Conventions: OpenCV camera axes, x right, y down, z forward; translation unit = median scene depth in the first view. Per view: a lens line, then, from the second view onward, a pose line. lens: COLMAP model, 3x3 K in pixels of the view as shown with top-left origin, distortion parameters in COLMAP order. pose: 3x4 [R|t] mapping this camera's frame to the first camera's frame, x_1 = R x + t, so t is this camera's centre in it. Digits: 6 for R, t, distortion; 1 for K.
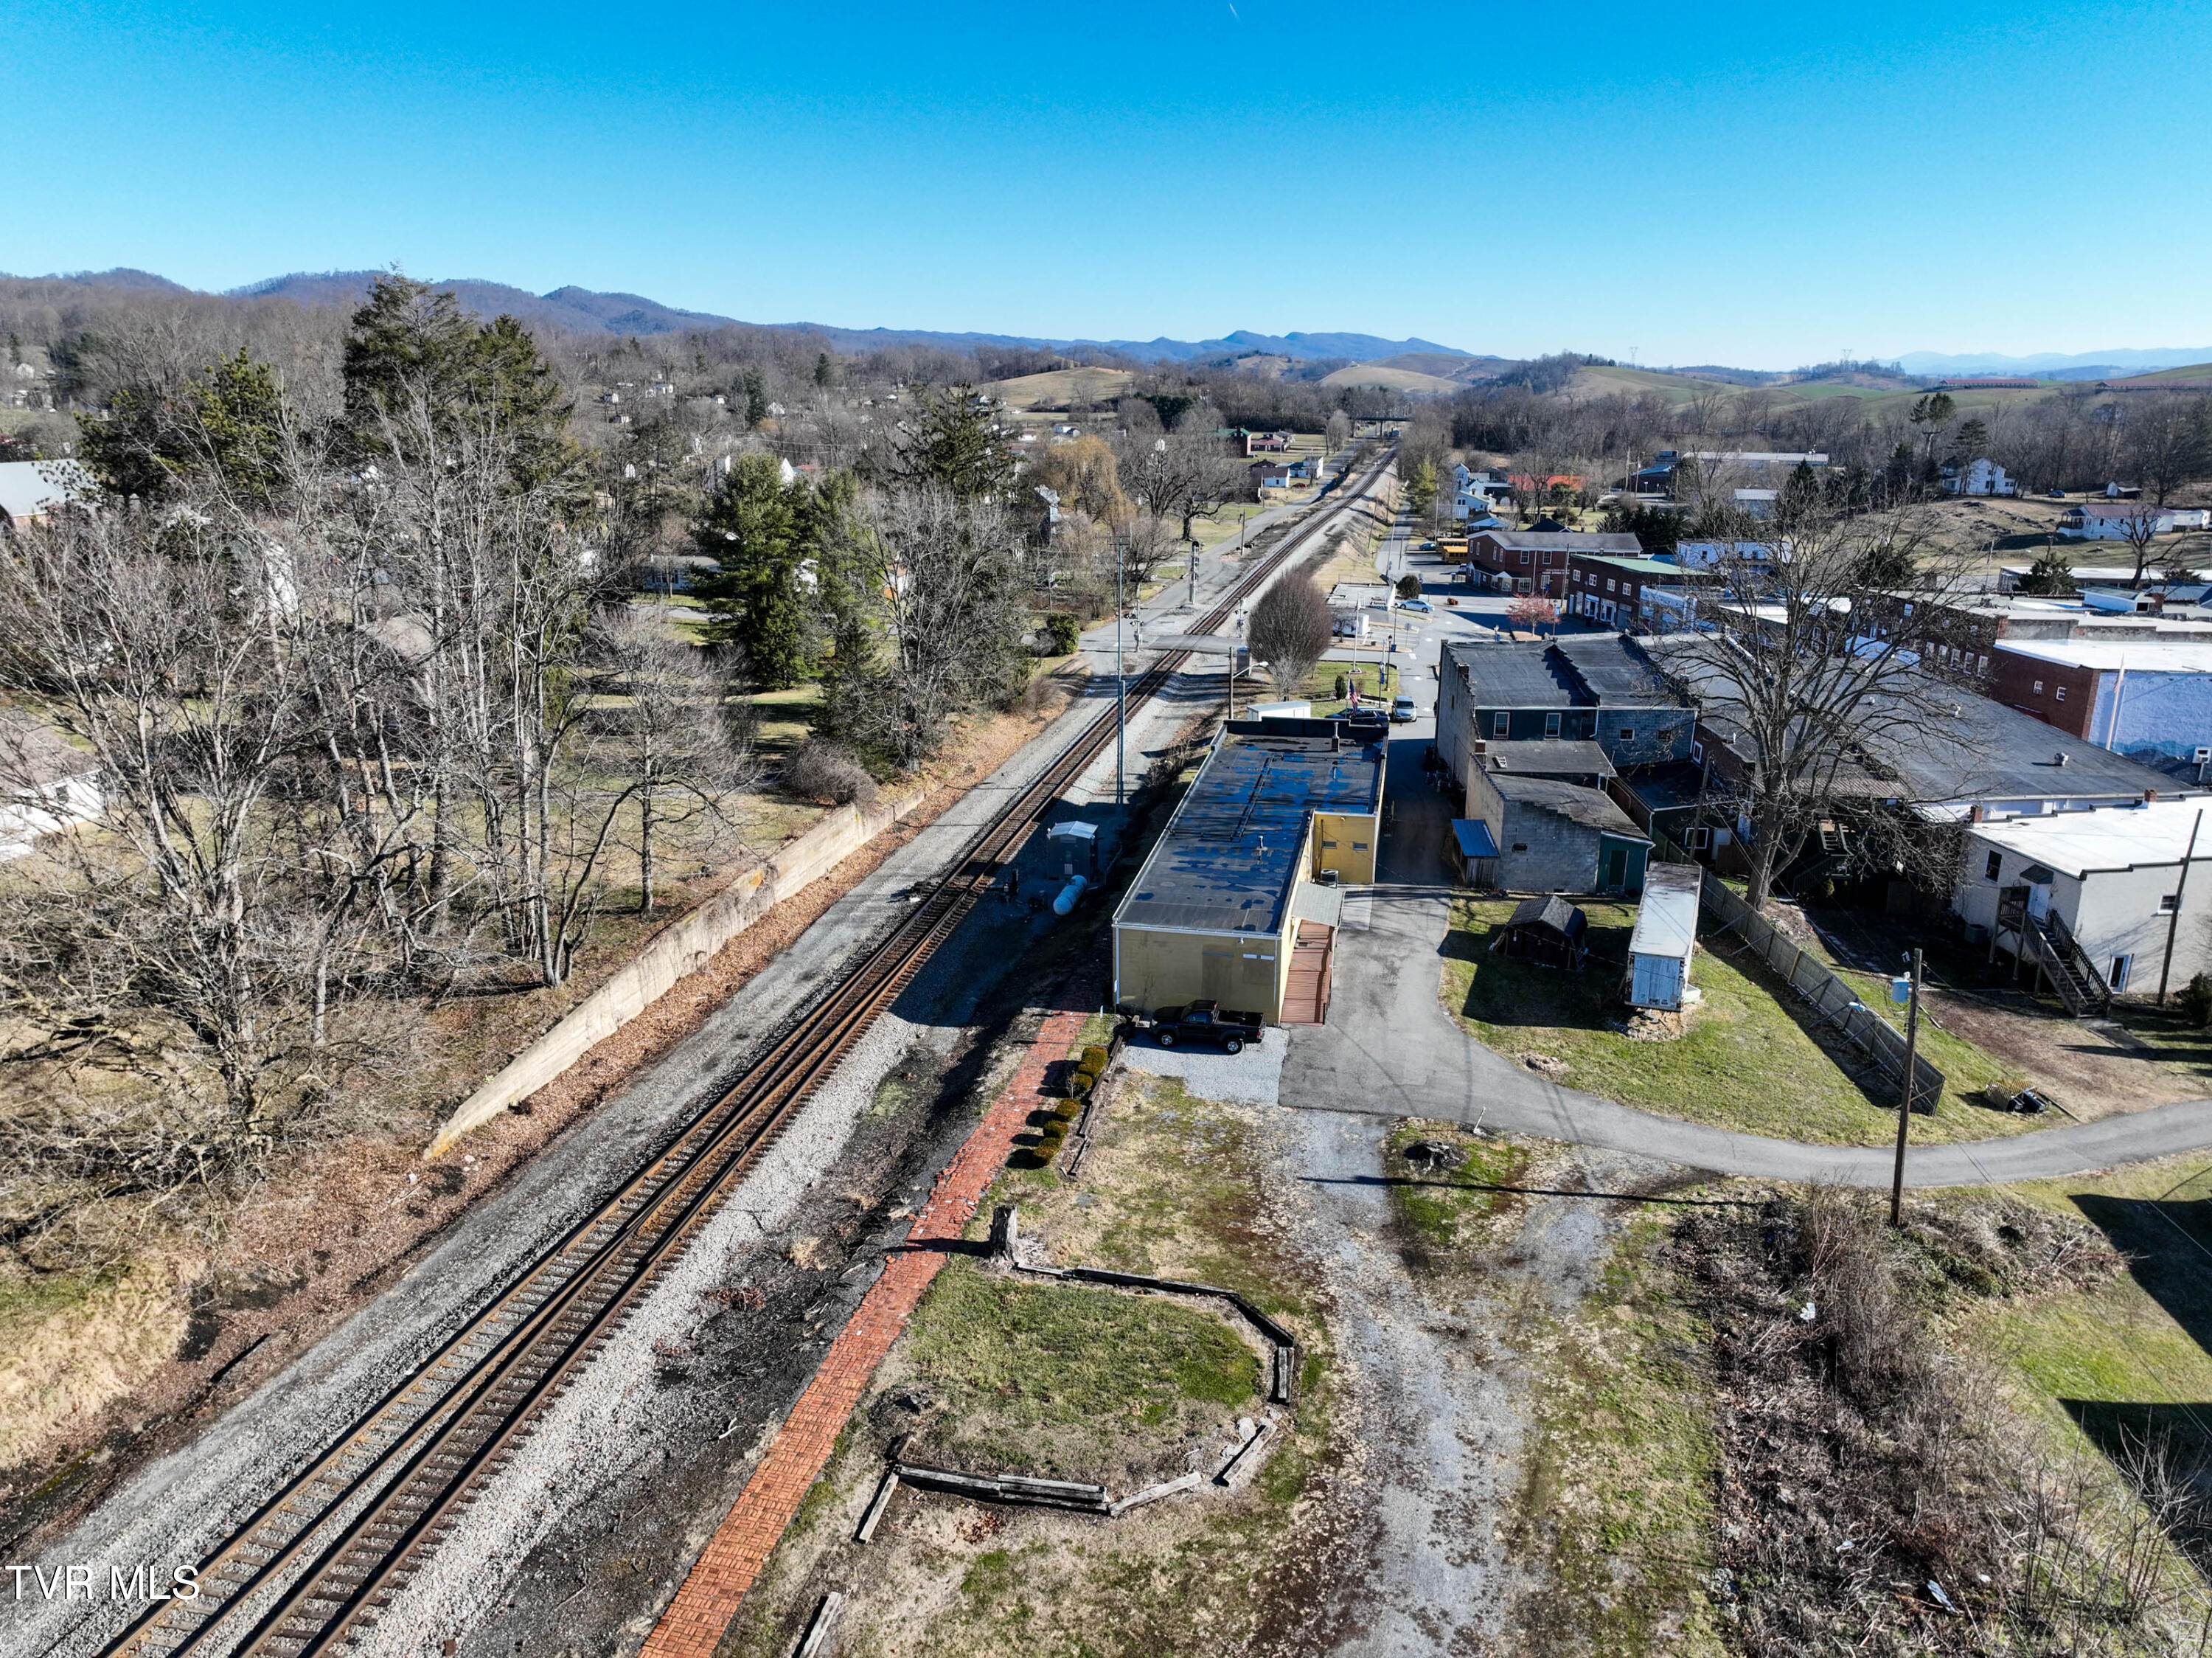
lens RADIAL K [[1550.5, 0, 1118.2], [0, 1550.5, 824.8], [0, 0, 1]] dist [-0.000337, 0.015818]
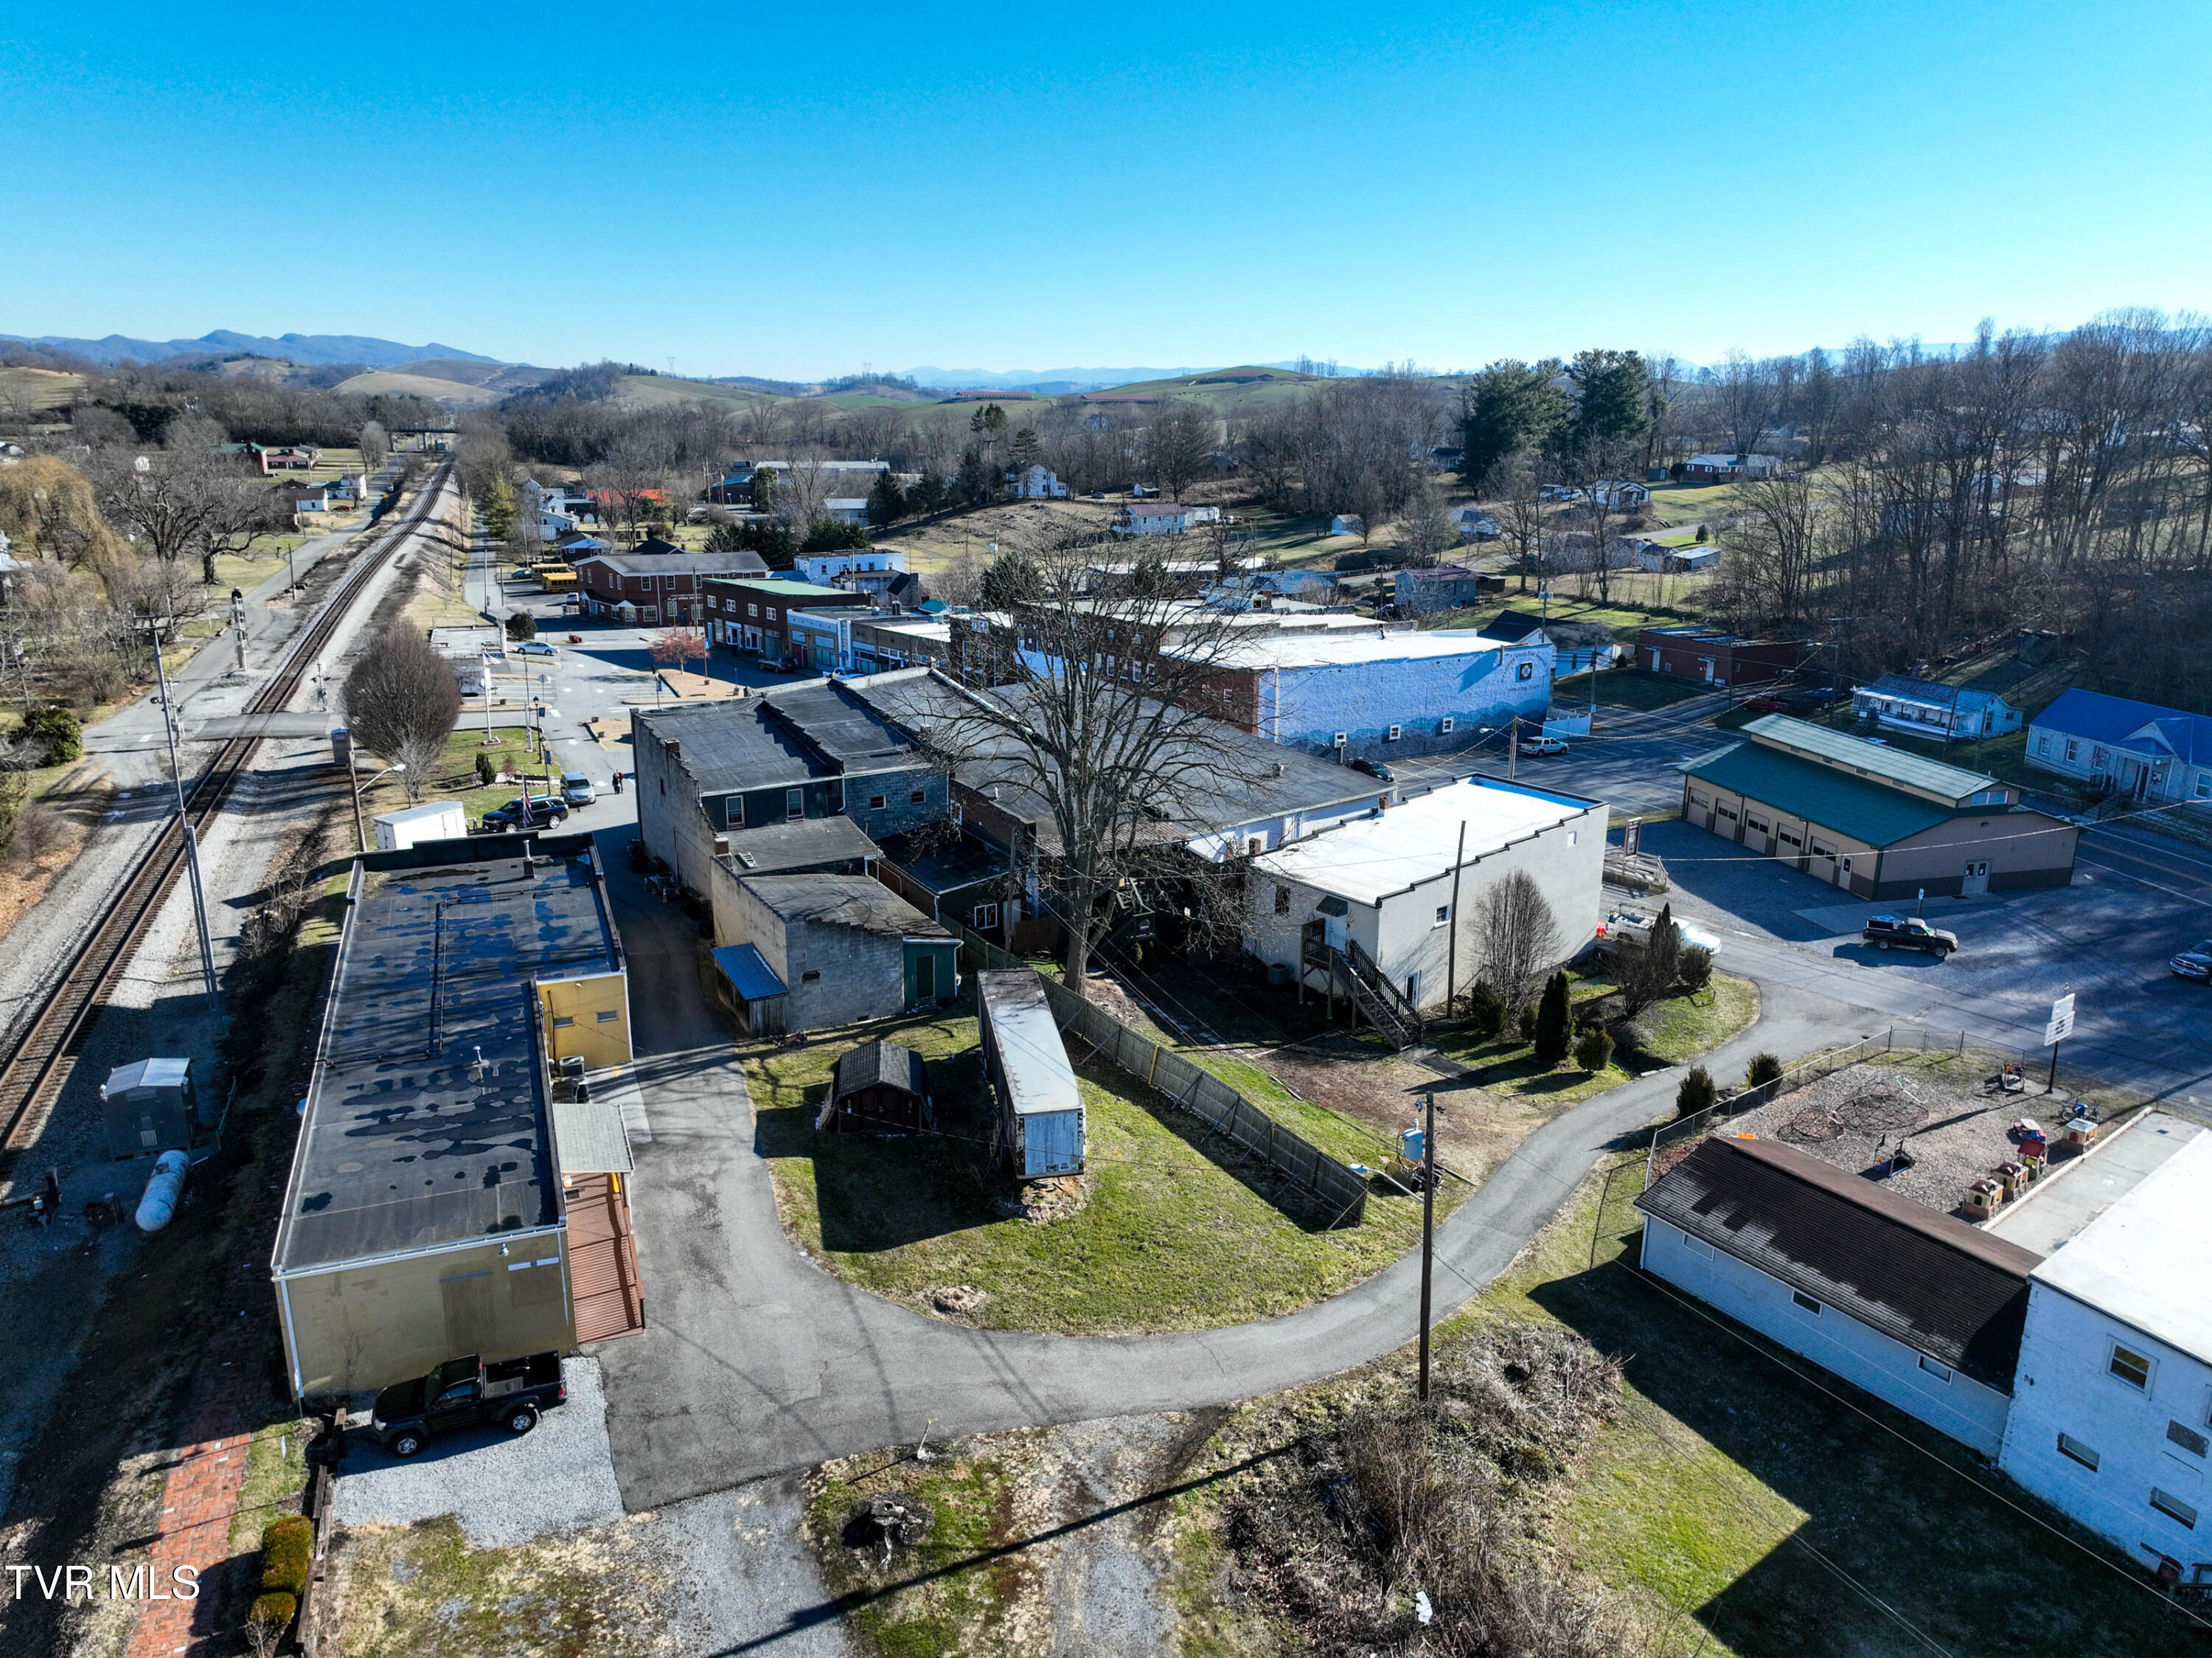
lens RADIAL K [[1550.5, 0, 1113.5], [0, 1550.5, 824.8], [0, 0, 1]] dist [-0.000337, 0.015818]
pose [[0.838410, -0.141953, 0.526230, -0.020746], [0.144923, 0.988794, 0.035835, -0.078512], [-0.525420, 0.046218, 0.849587, 0.276651]]
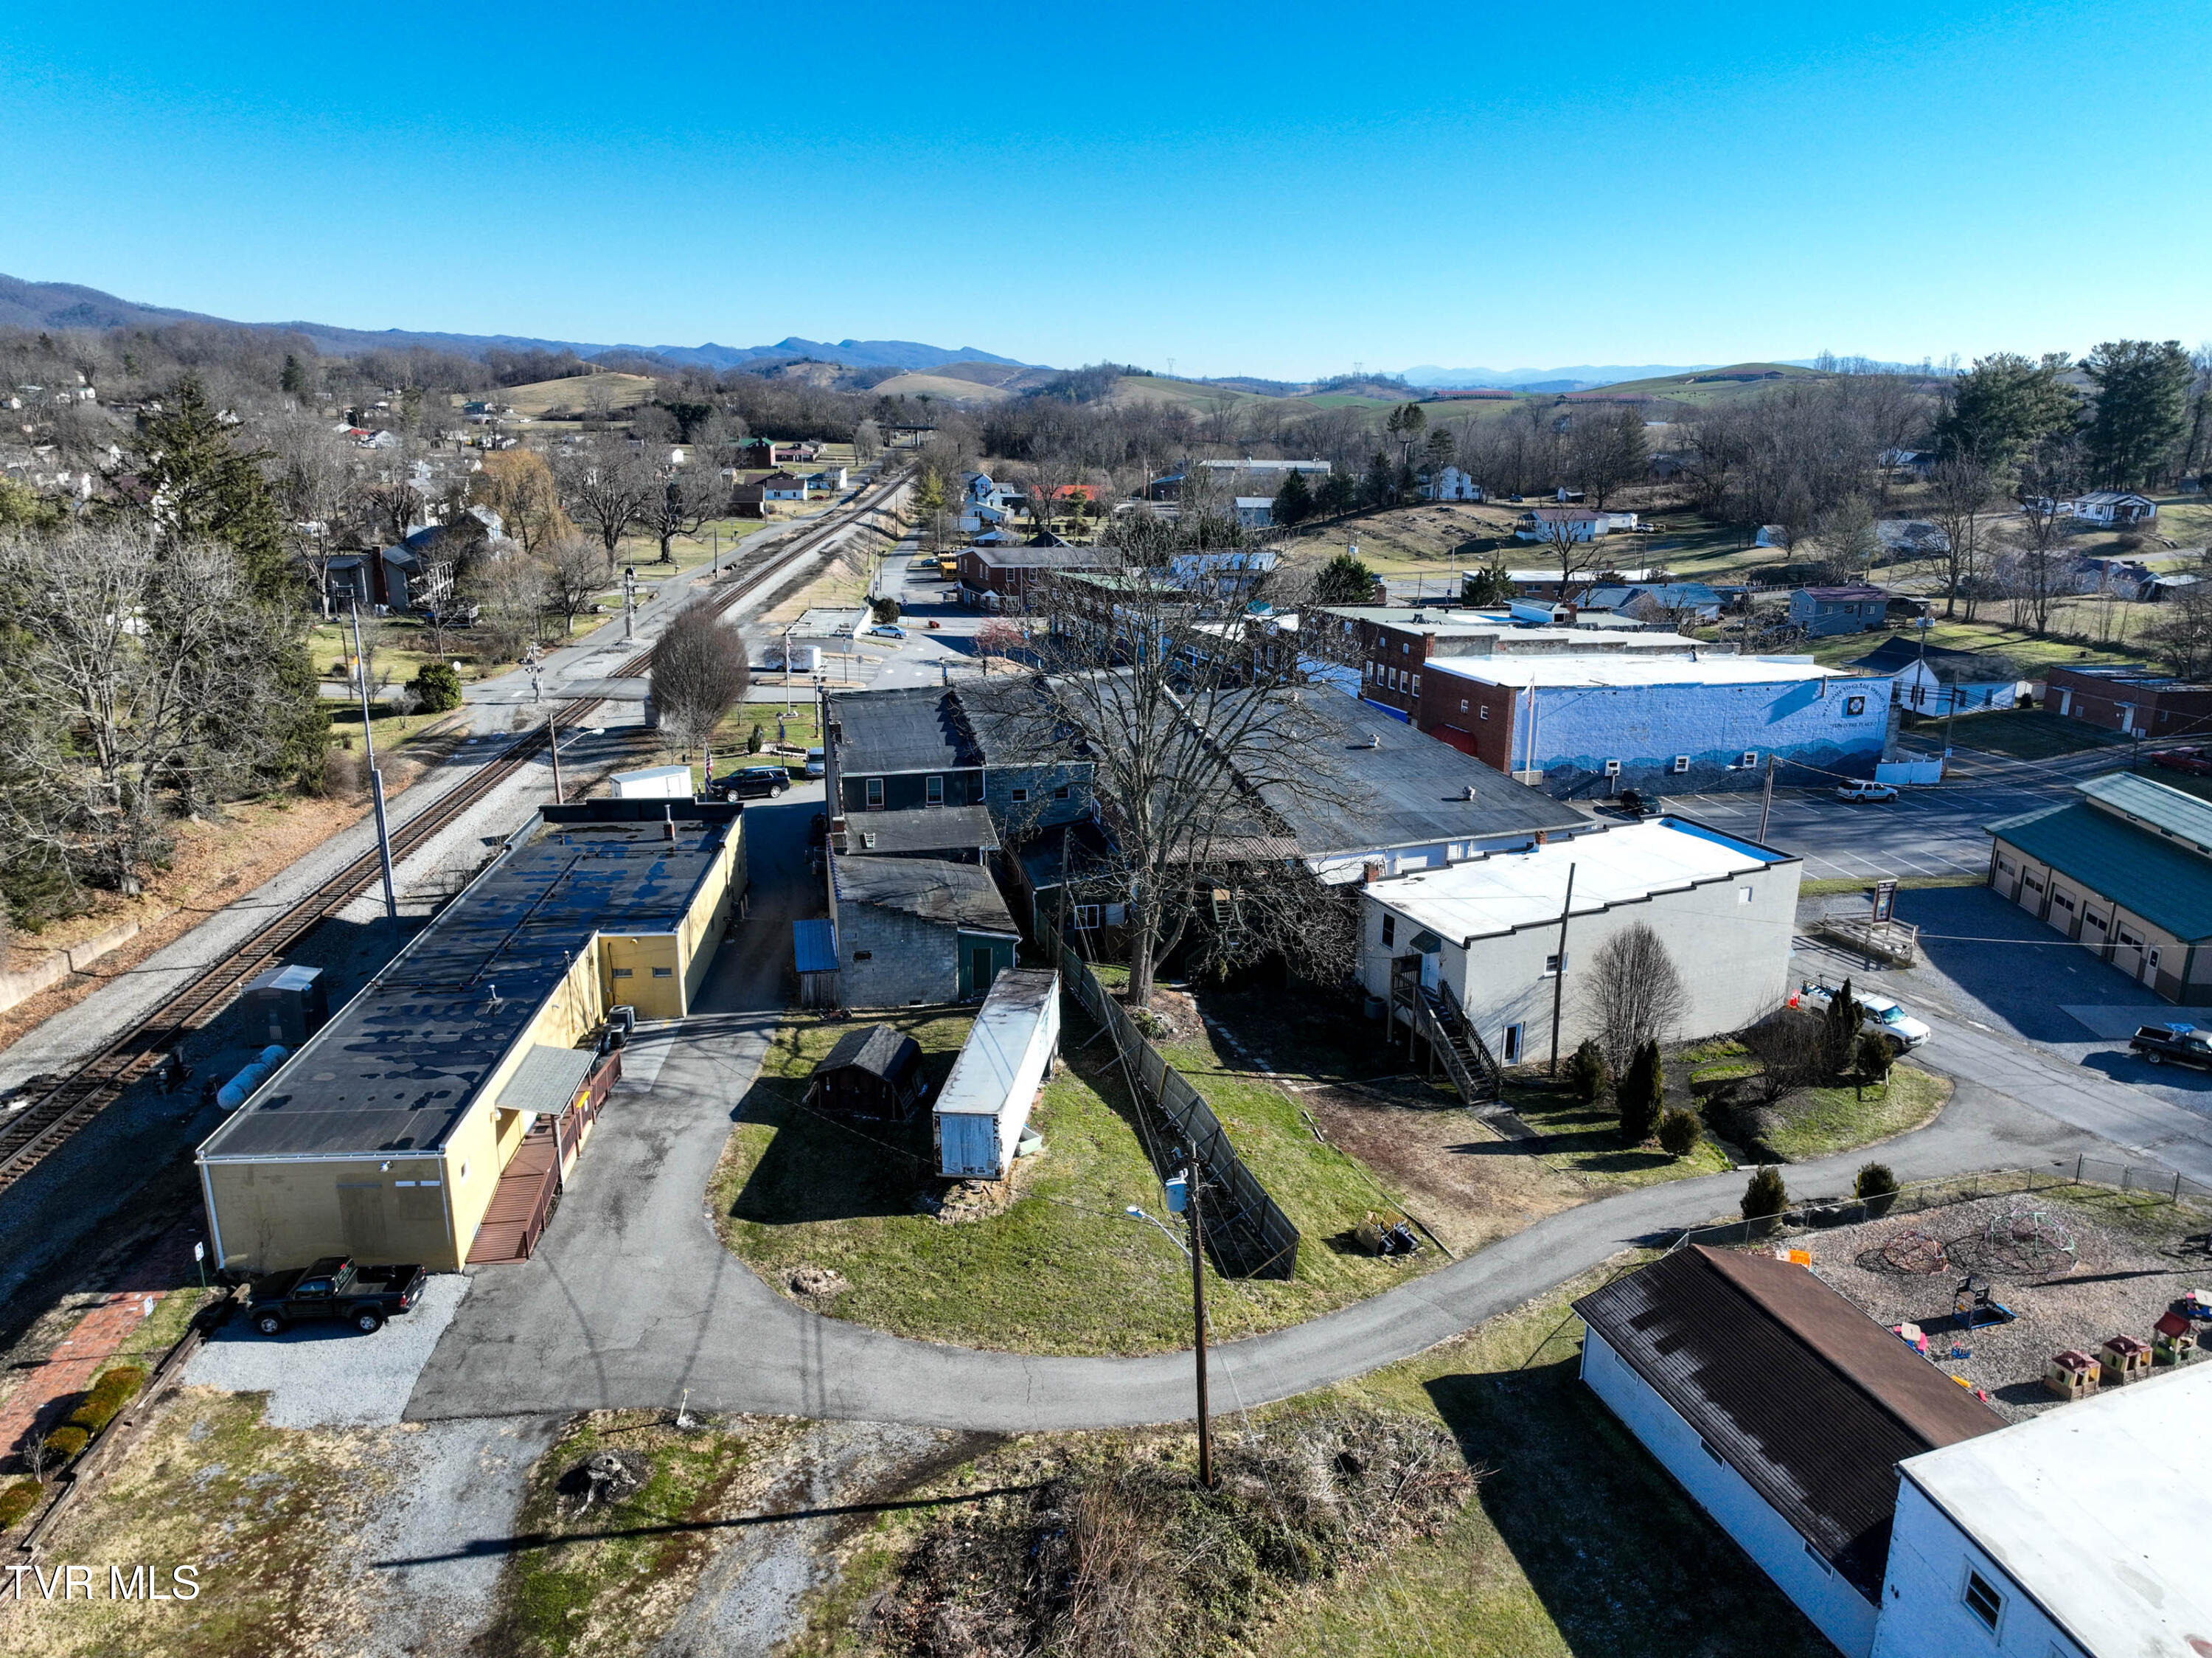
lens RADIAL K [[1550.5, 0, 1113.7], [0, 1550.5, 822.9], [0, 0, 1]] dist [-0.000337, 0.015818]
pose [[0.963806, -0.067408, 0.257941, 0.207699], [0.068934, 0.997616, 0.003135, -0.056811], [-0.257537, 0.014759, 0.966156, 0.194108]]
